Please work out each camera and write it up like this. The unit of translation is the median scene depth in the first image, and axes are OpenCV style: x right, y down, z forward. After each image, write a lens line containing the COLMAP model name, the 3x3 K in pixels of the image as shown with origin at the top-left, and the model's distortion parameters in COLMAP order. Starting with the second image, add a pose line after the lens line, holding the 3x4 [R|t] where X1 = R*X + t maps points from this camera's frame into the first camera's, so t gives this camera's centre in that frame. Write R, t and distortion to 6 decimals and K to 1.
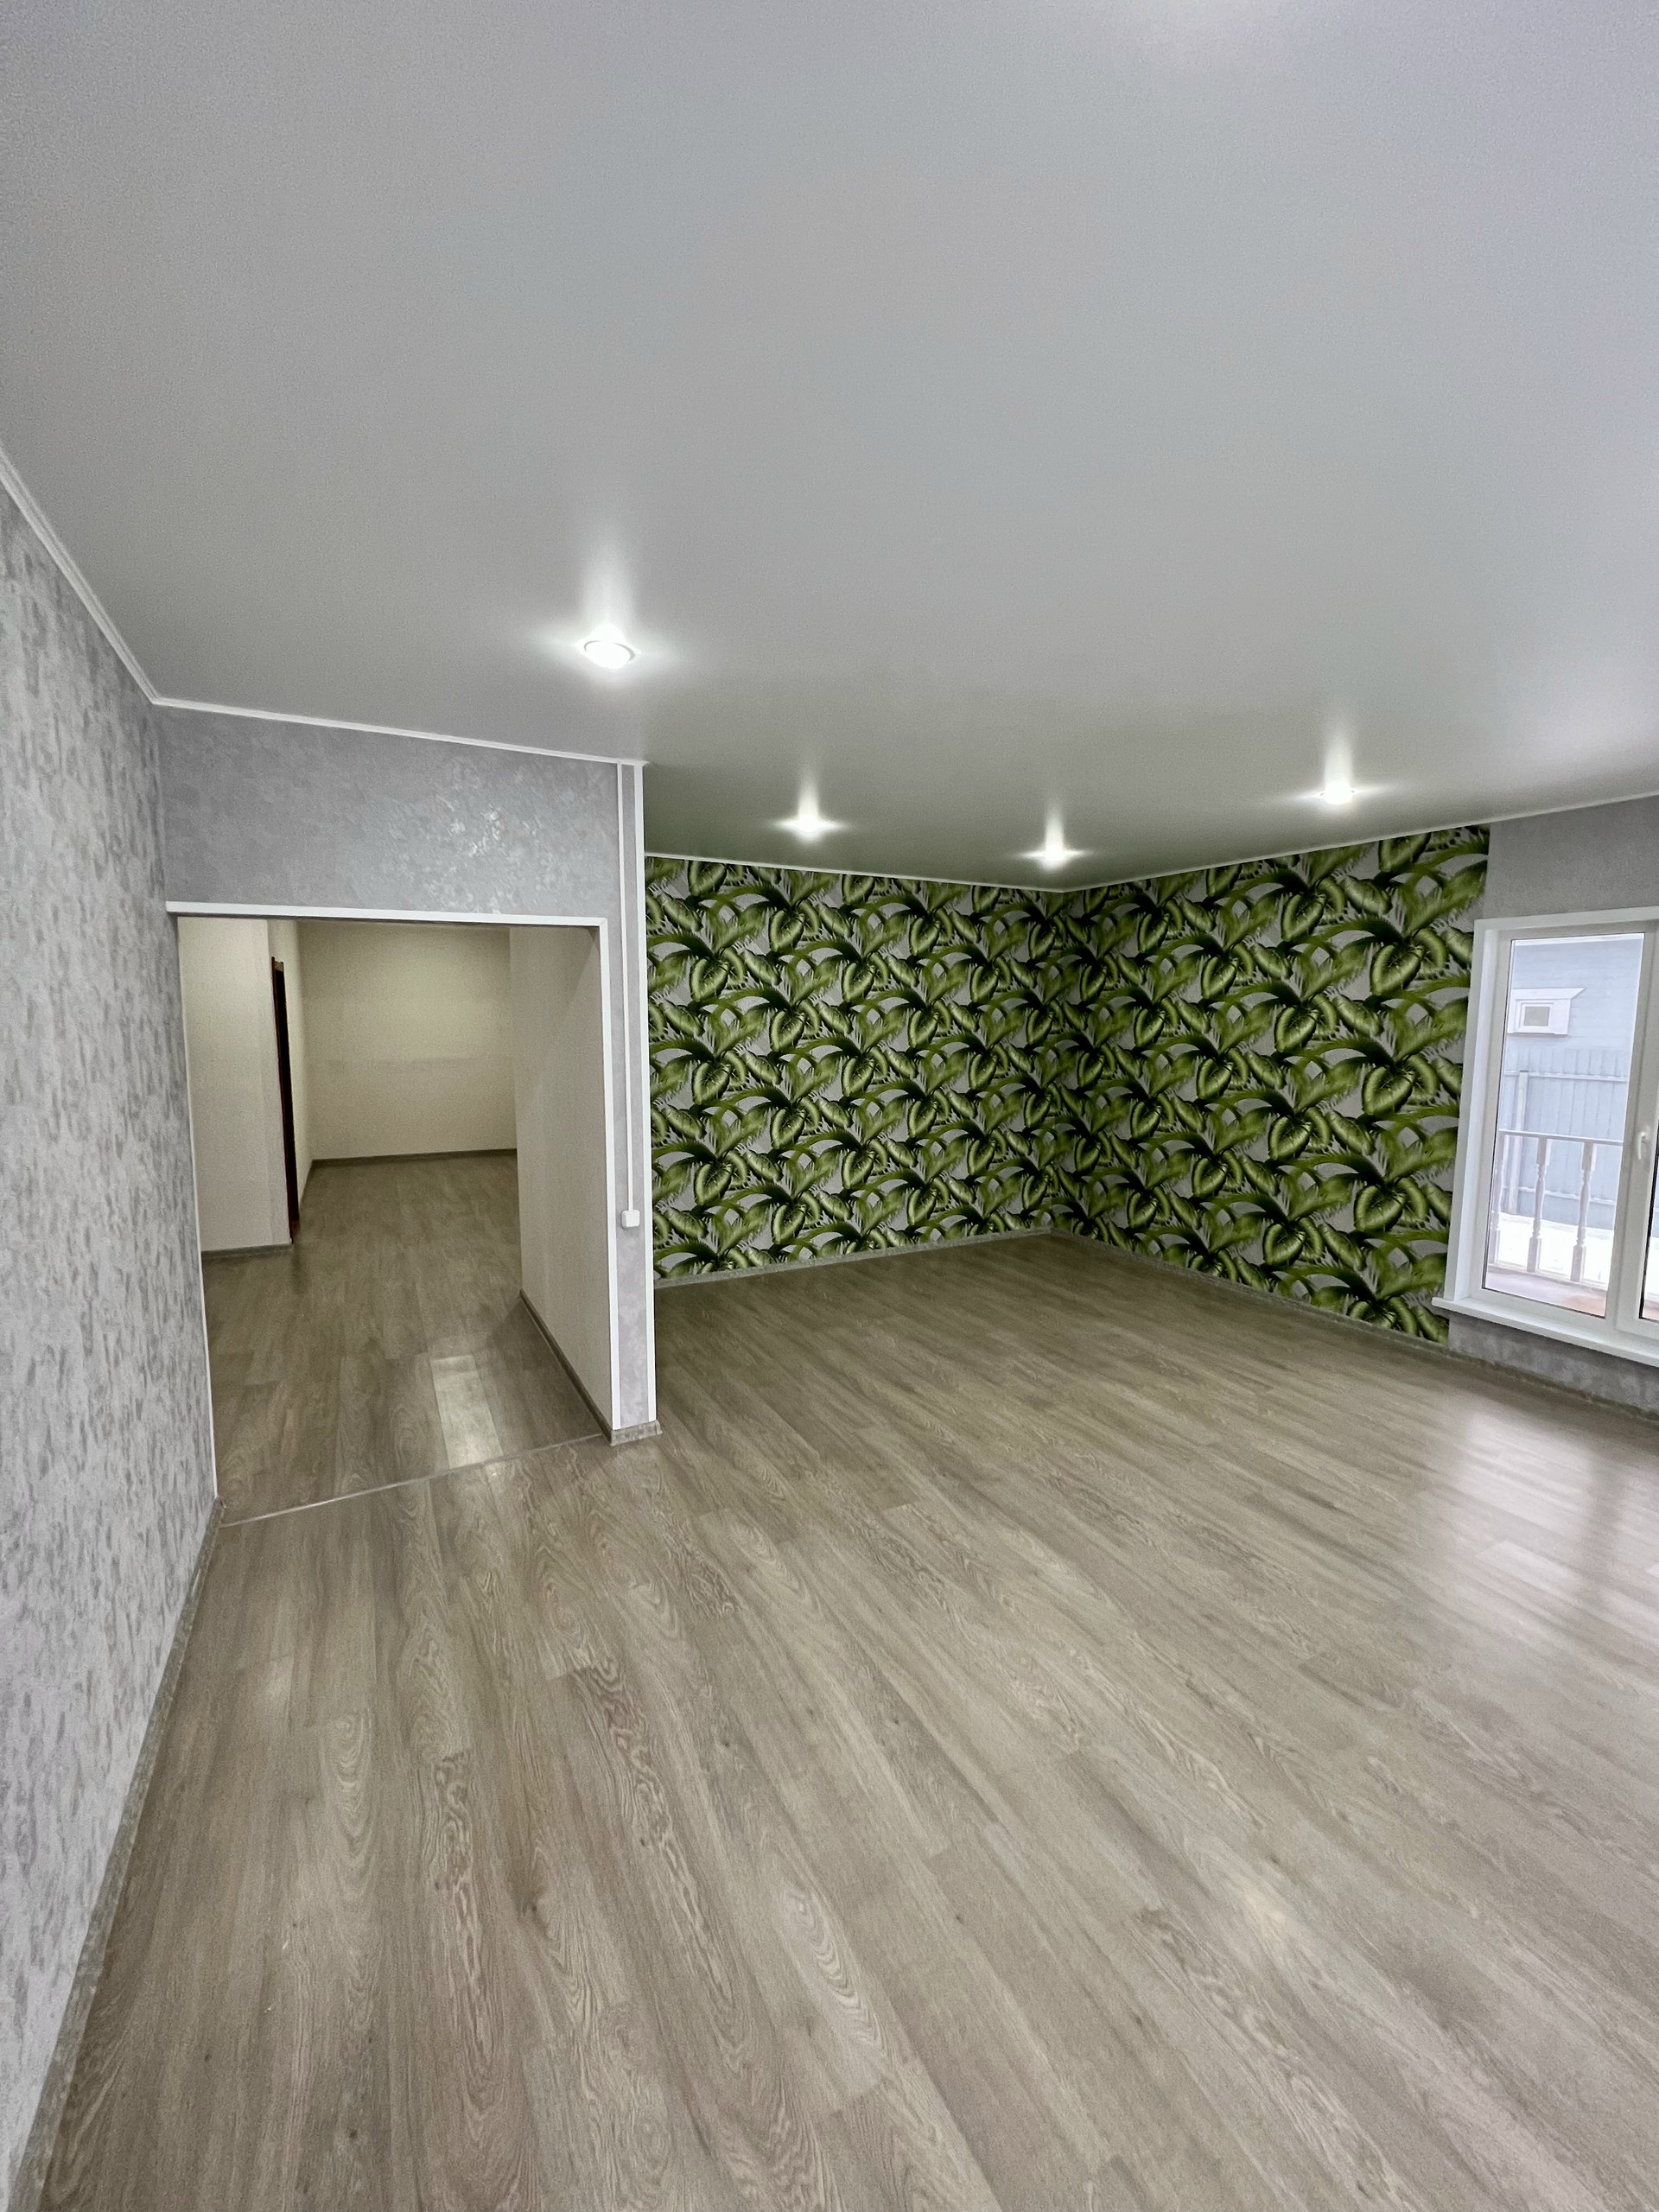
lens RADIAL K [[893.6, 0, 830.5], [0, 893.6, 1111.4], [0, 0, 1]] dist [-0.010422, 0.000656]
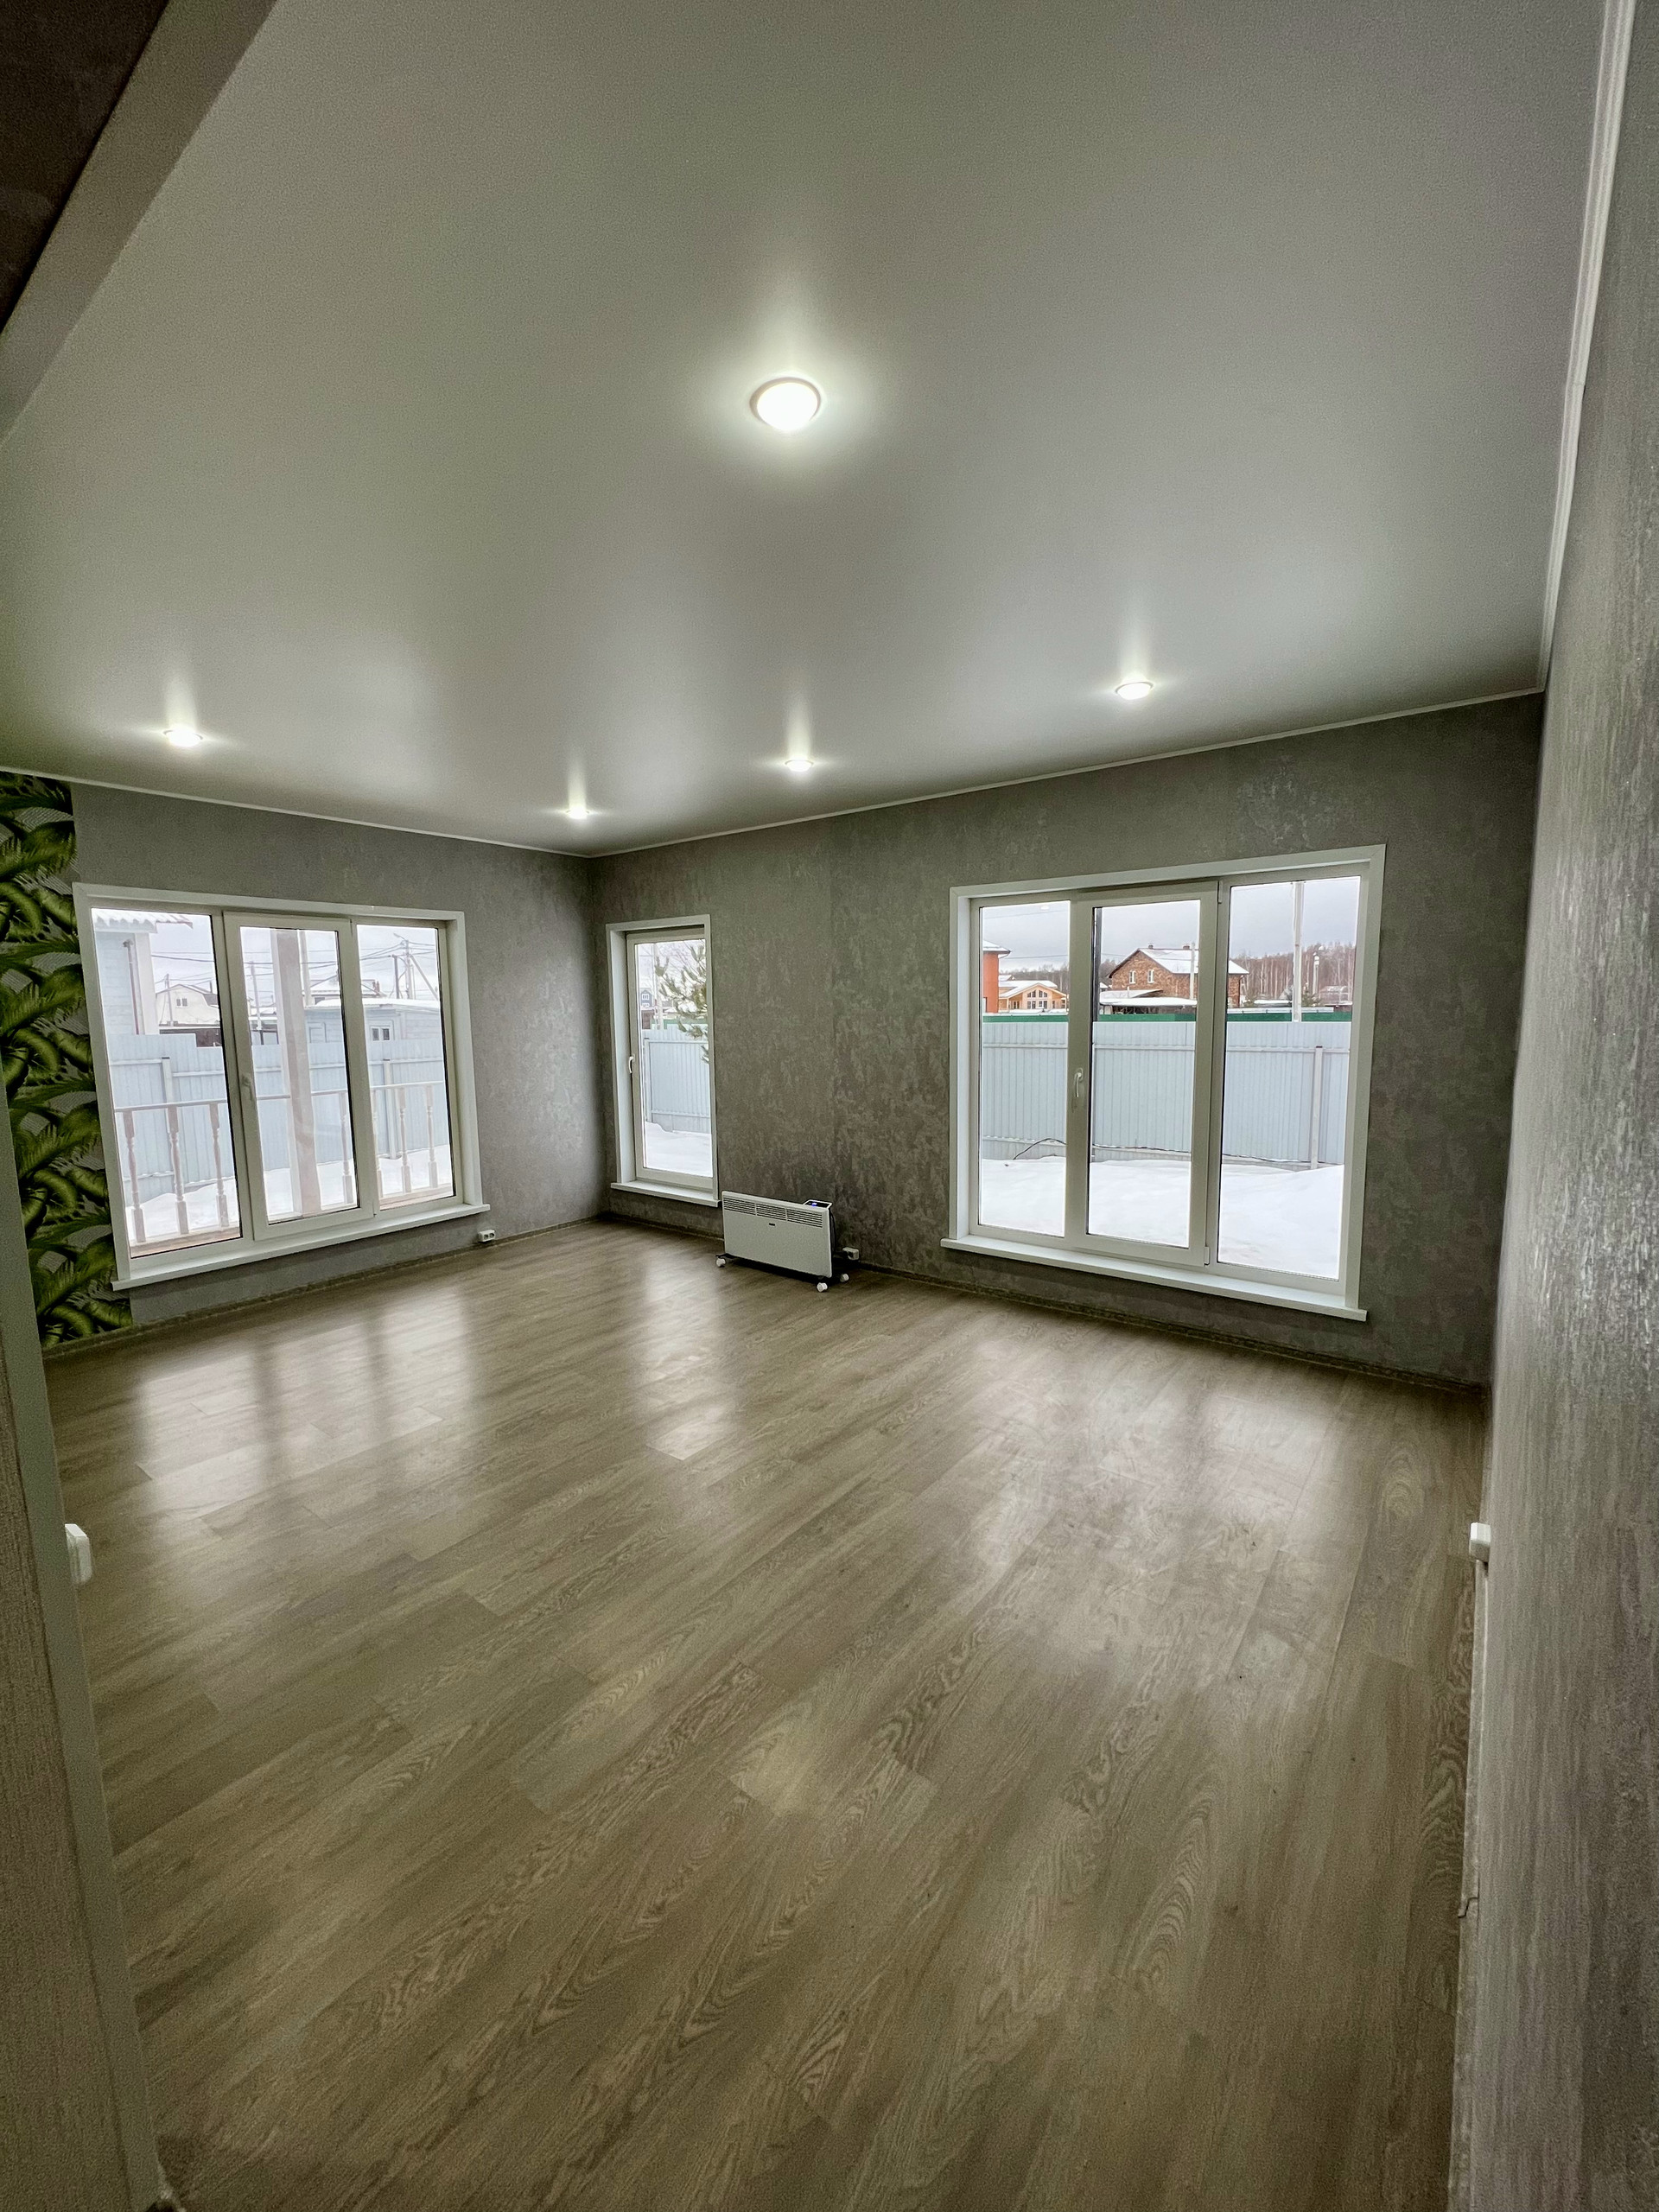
lens RADIAL K [[893.6, 0, 824.1], [0, 893.6, 1113.4], [0, 0, 1]] dist [-0.010422, 0.000656]
pose [[-0.426107, -0.111512, 0.897774, -0.497289], [0.114787, 0.977689, 0.175919, -0.048577], [-0.897361, 0.178013, -0.403800, 0.709713]]
